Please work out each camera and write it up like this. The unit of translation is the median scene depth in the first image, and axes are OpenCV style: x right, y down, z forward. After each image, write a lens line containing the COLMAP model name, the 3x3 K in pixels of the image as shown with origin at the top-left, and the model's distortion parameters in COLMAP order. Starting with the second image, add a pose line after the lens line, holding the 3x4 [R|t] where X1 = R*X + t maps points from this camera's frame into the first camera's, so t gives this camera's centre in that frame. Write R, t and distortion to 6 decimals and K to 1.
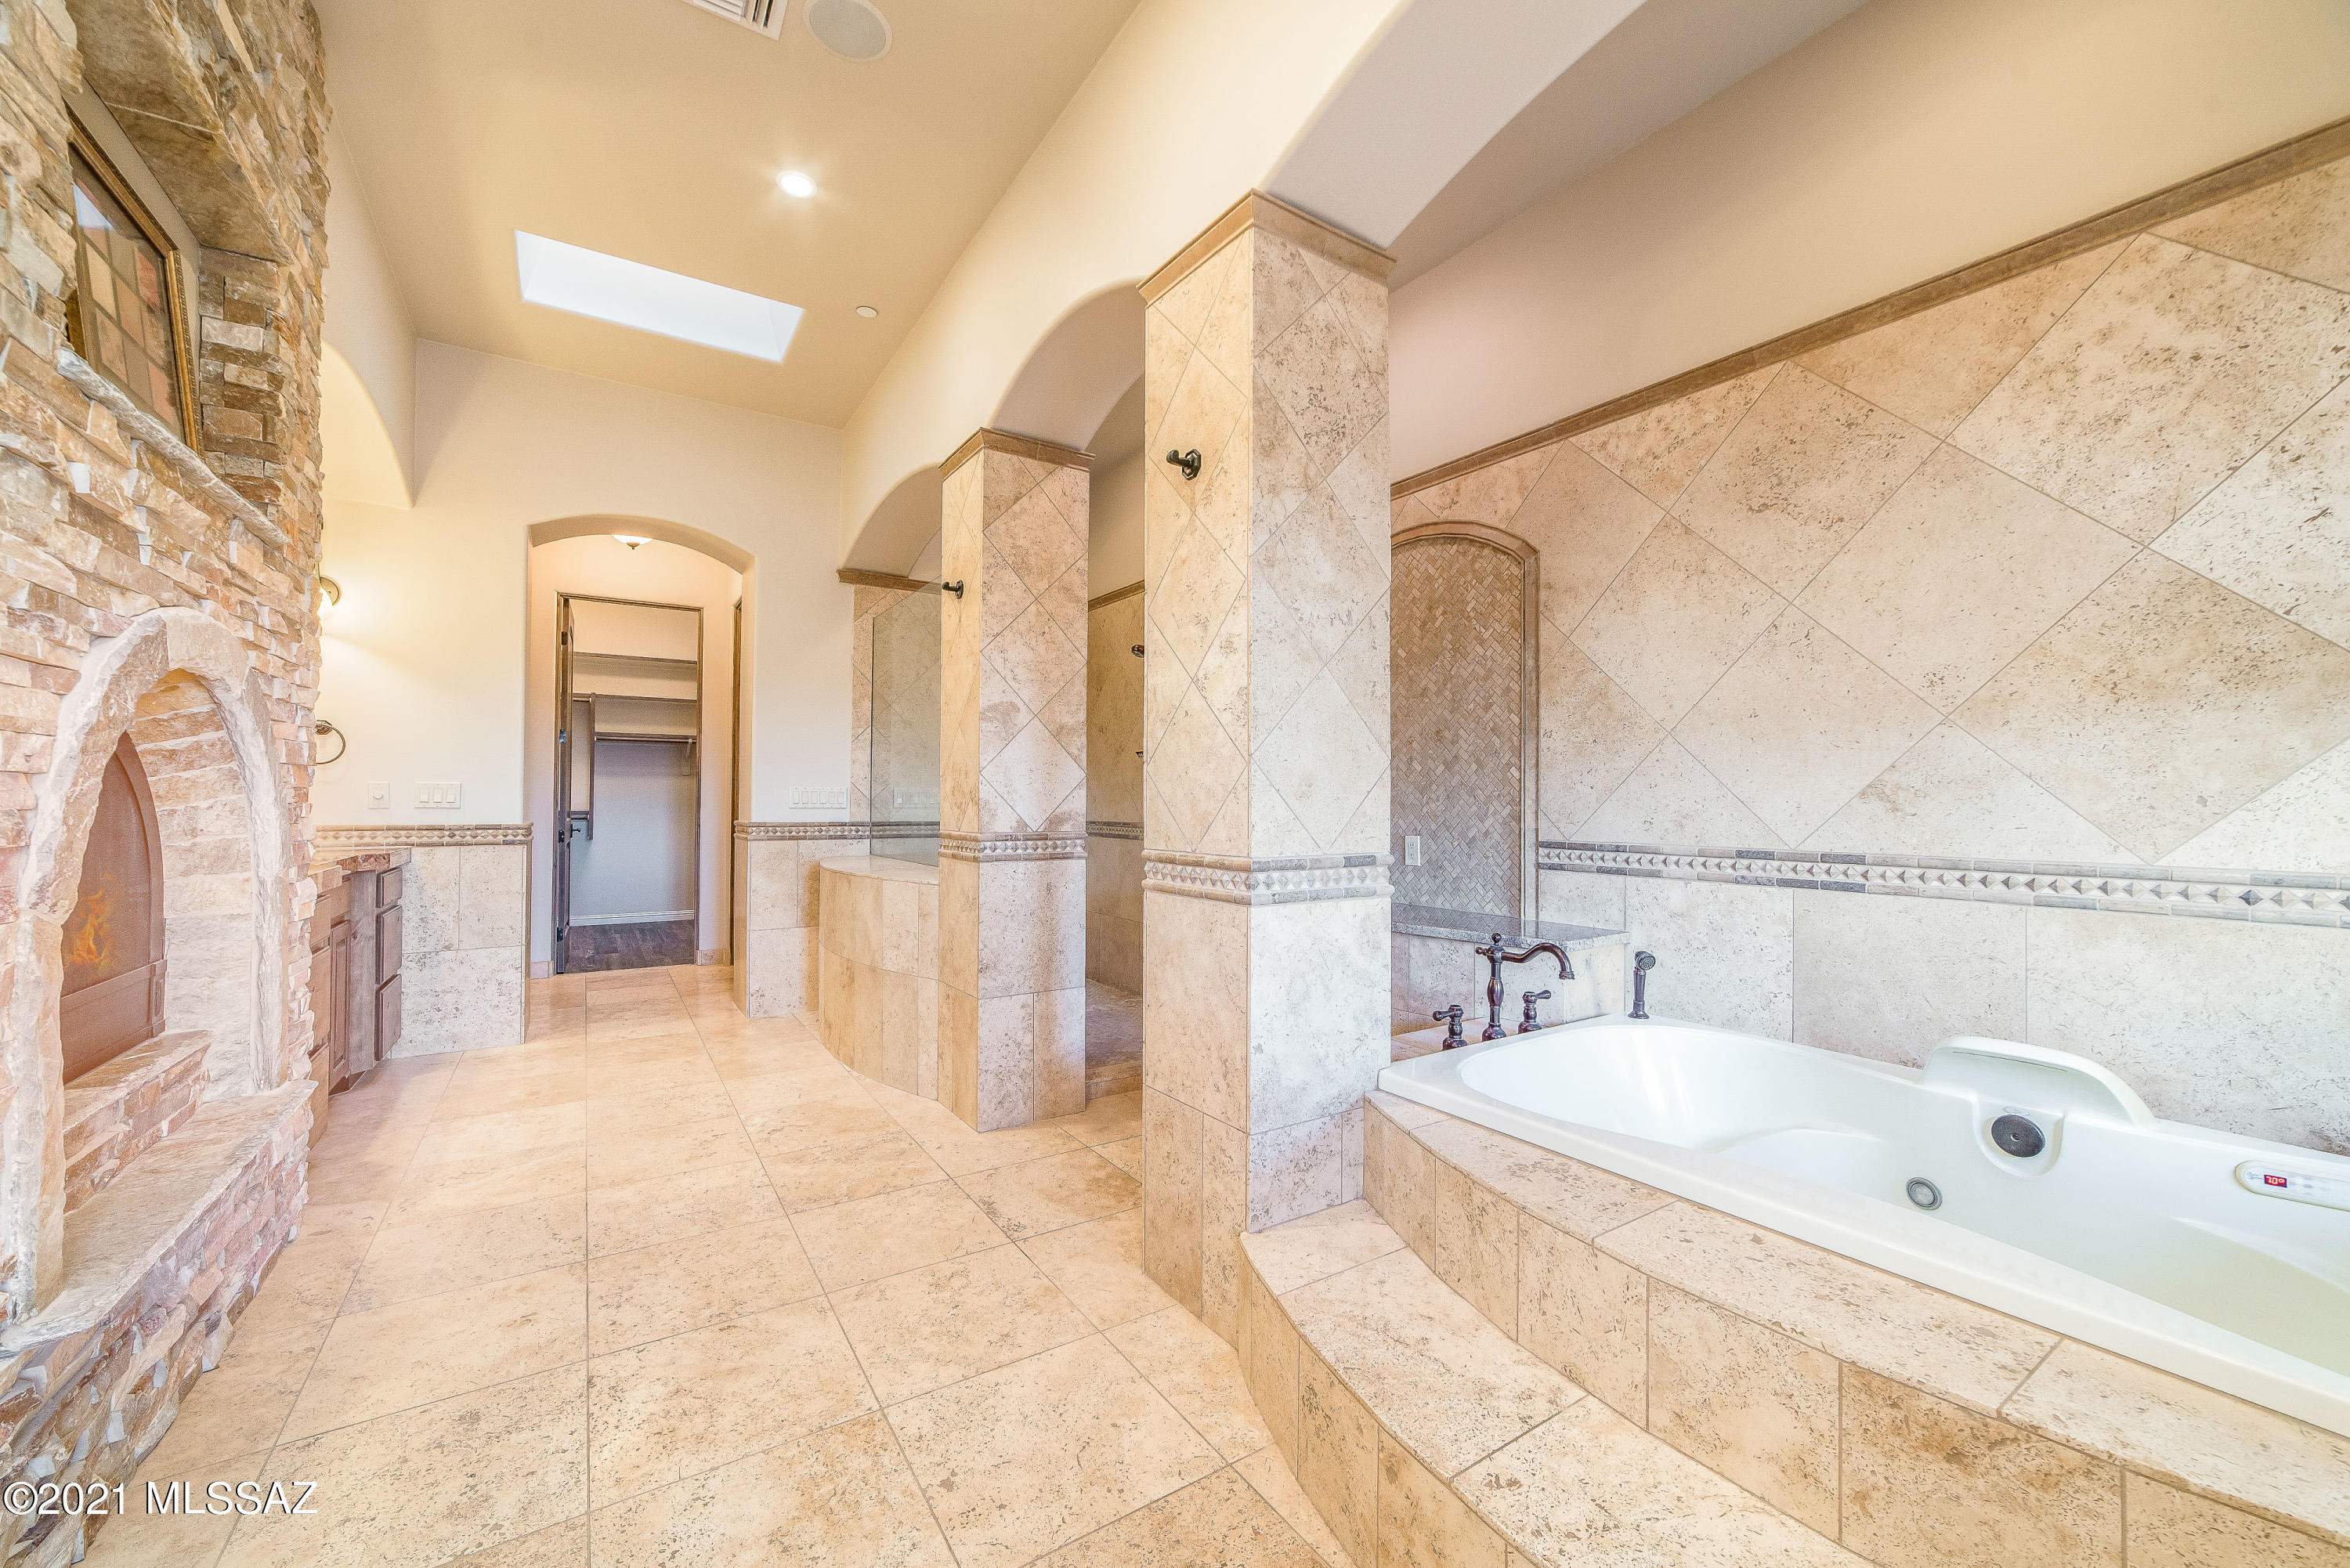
lens RADIAL K [[912.0, 0, 1175.0], [0, 912.0, 784.0], [0, 0, 1]] dist [-0.027334, 0.008981]
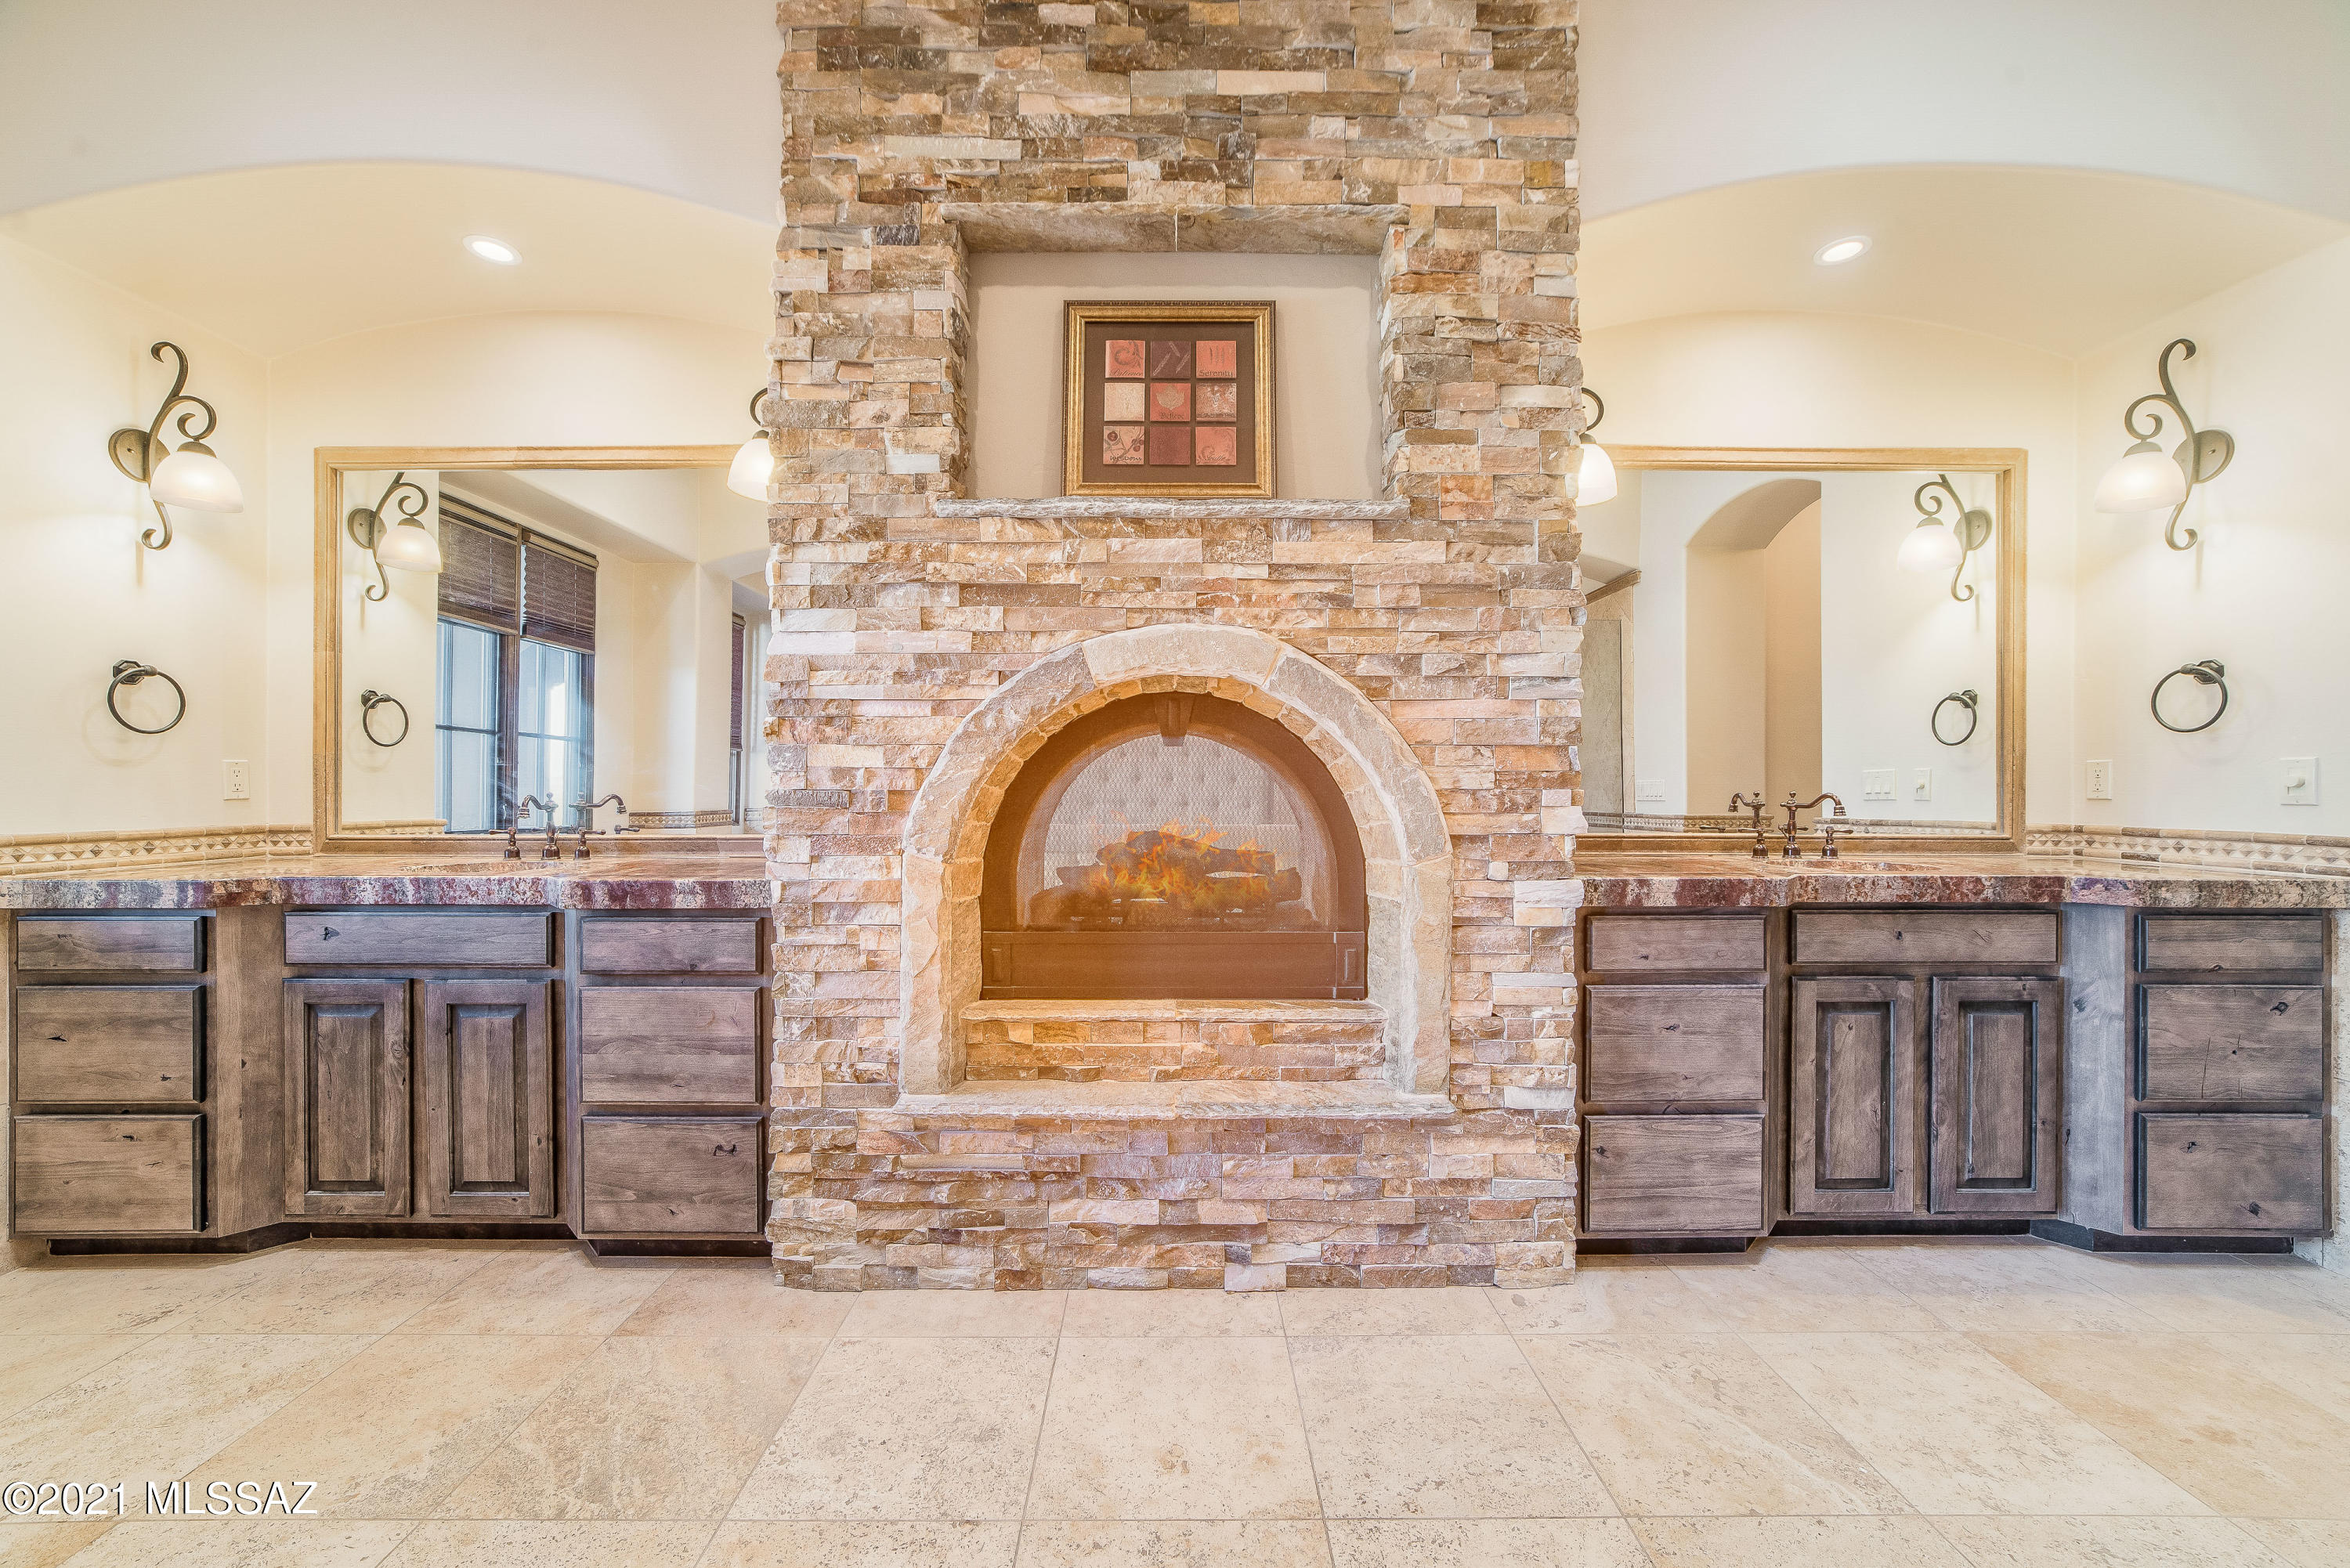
lens RADIAL K [[902.7, 0, 1183.2], [0, 902.7, 784.7], [0, 0, 1]] dist [-0.018059, 0.008690]
pose [[-0.544048, -0.005612, -0.839035, -0.055996], [0.010265, 0.999858, -0.013344, 0.019553], [0.838991, -0.015872, -0.543913, 0.937924]]
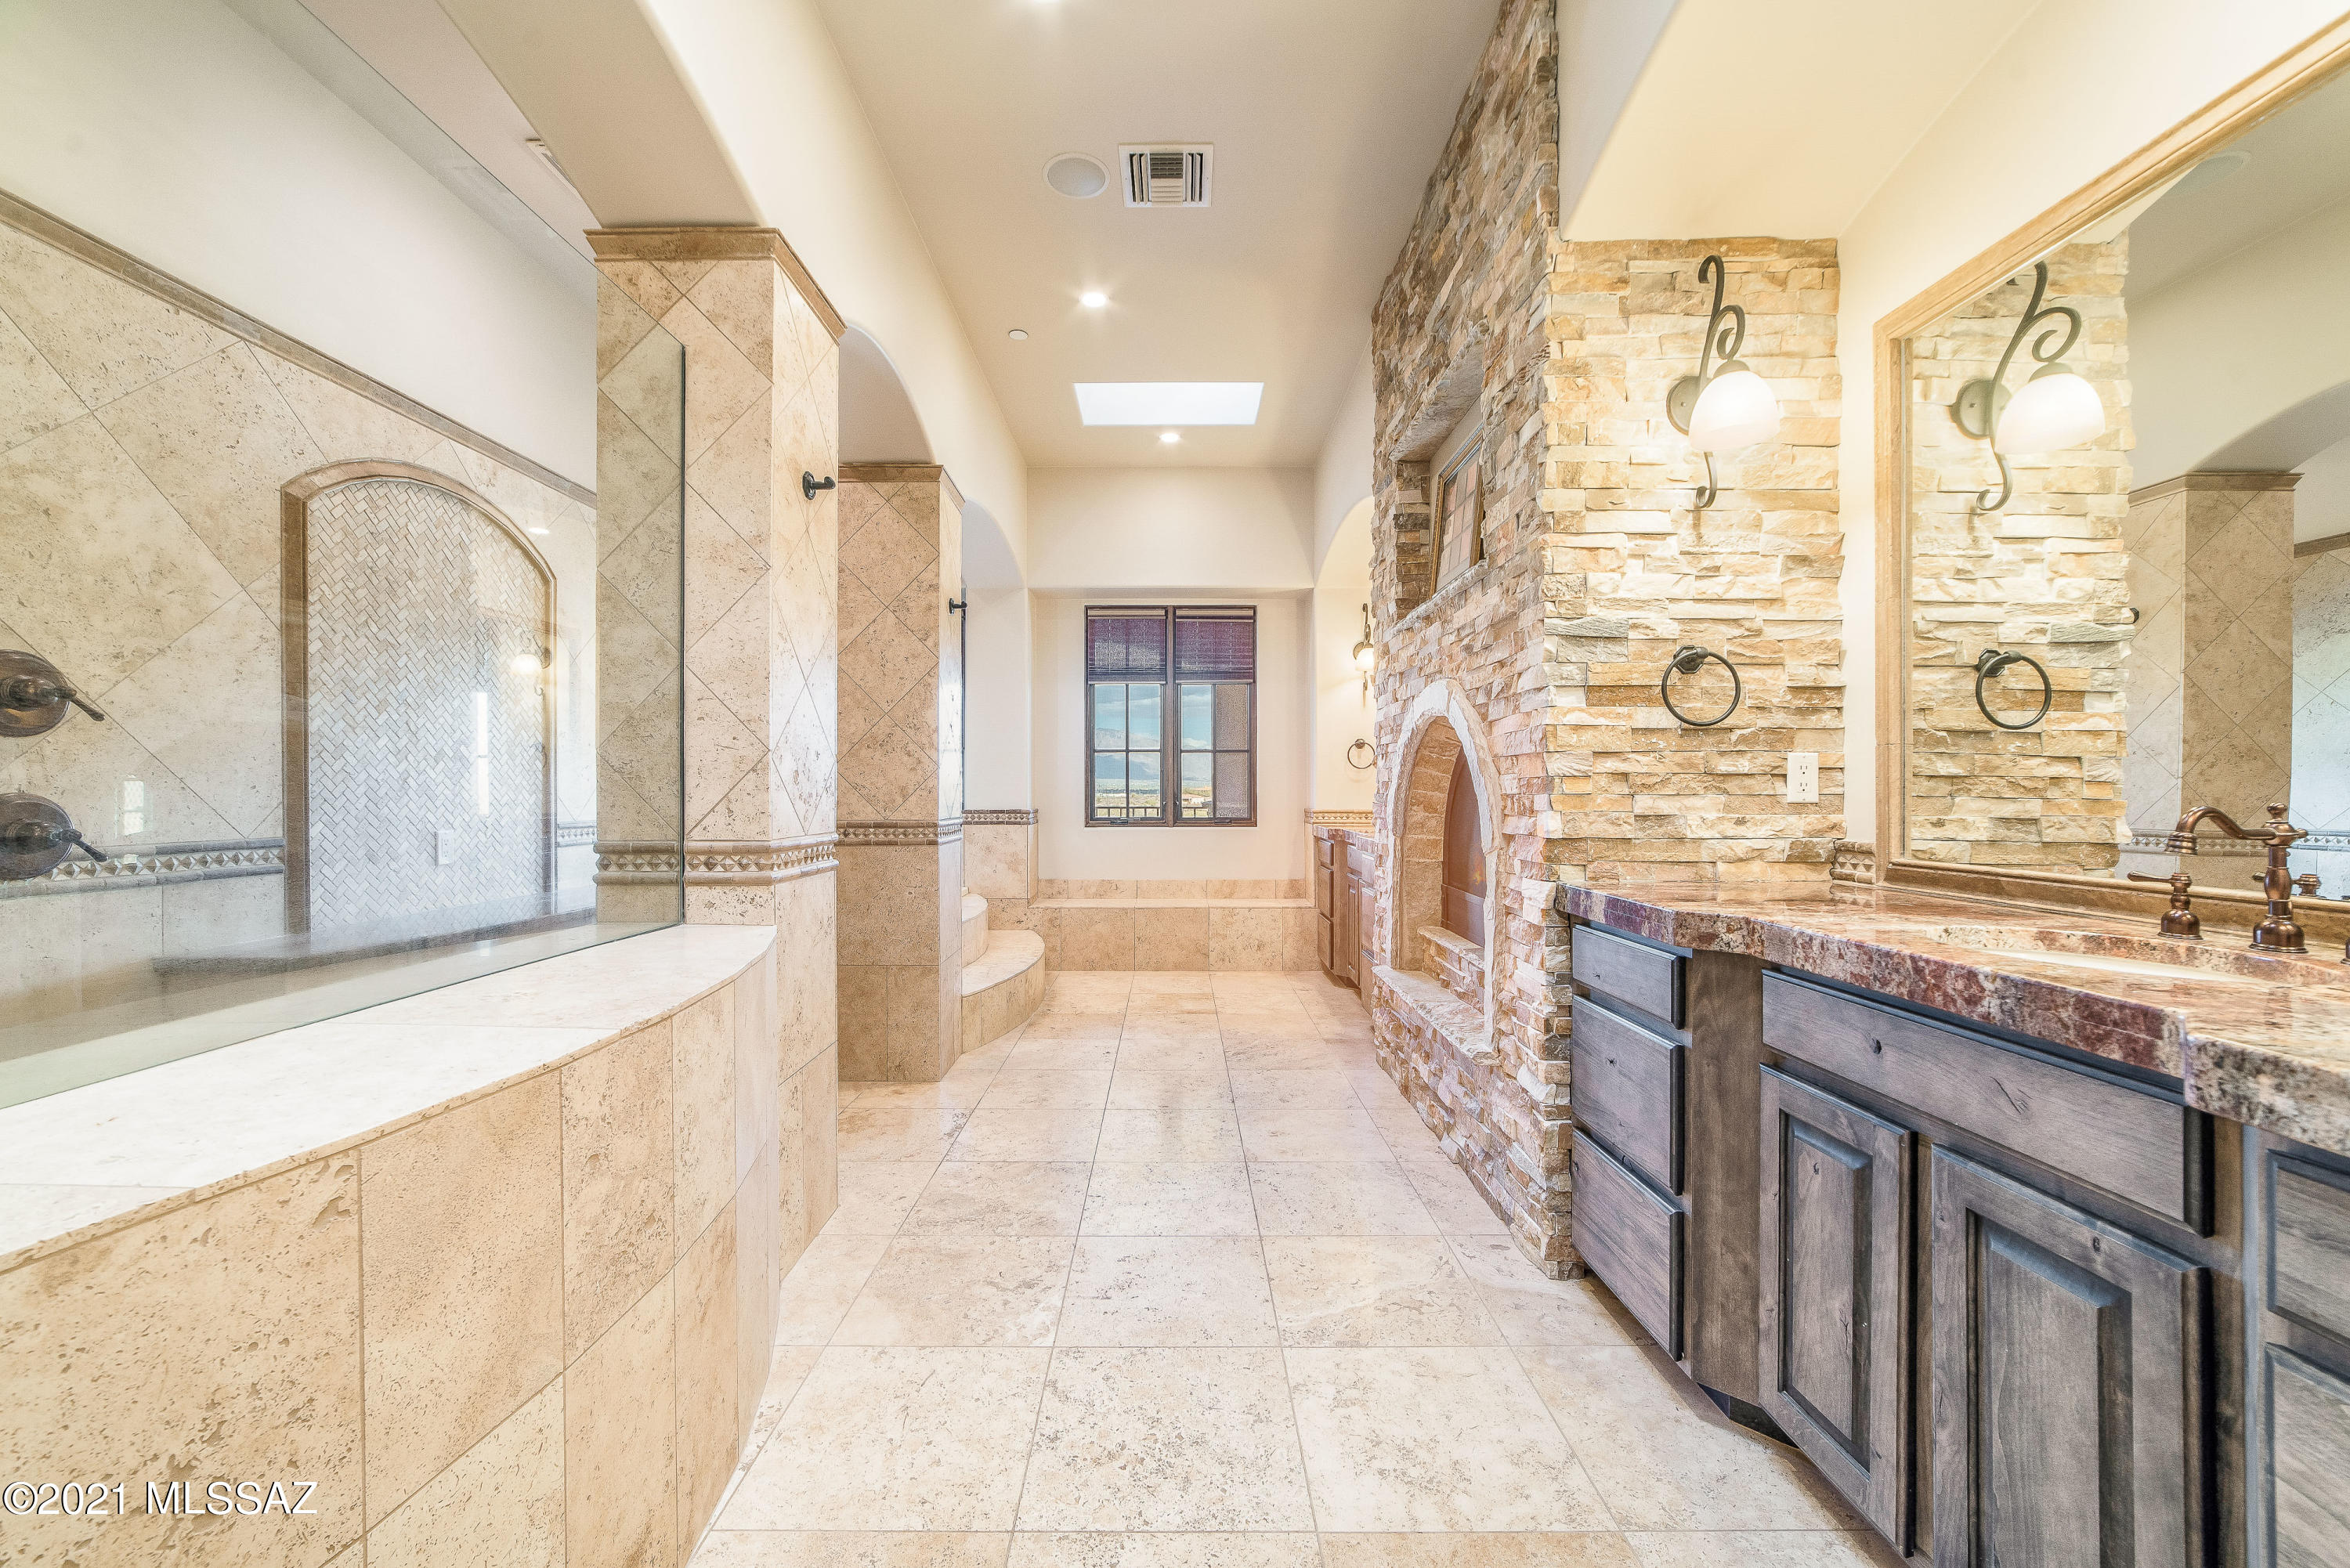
lens RADIAL K [[902.7, 0, 1183.2], [0, 902.7, 784.7], [0, 0, 1]] dist [-0.018059, 0.008690]
pose [[-0.842669, 0.001936, 0.538428, -0.927304], [-0.010151, 0.999759, -0.019482, 0.025942], [-0.538336, -0.021883, -0.842446, 1.558737]]
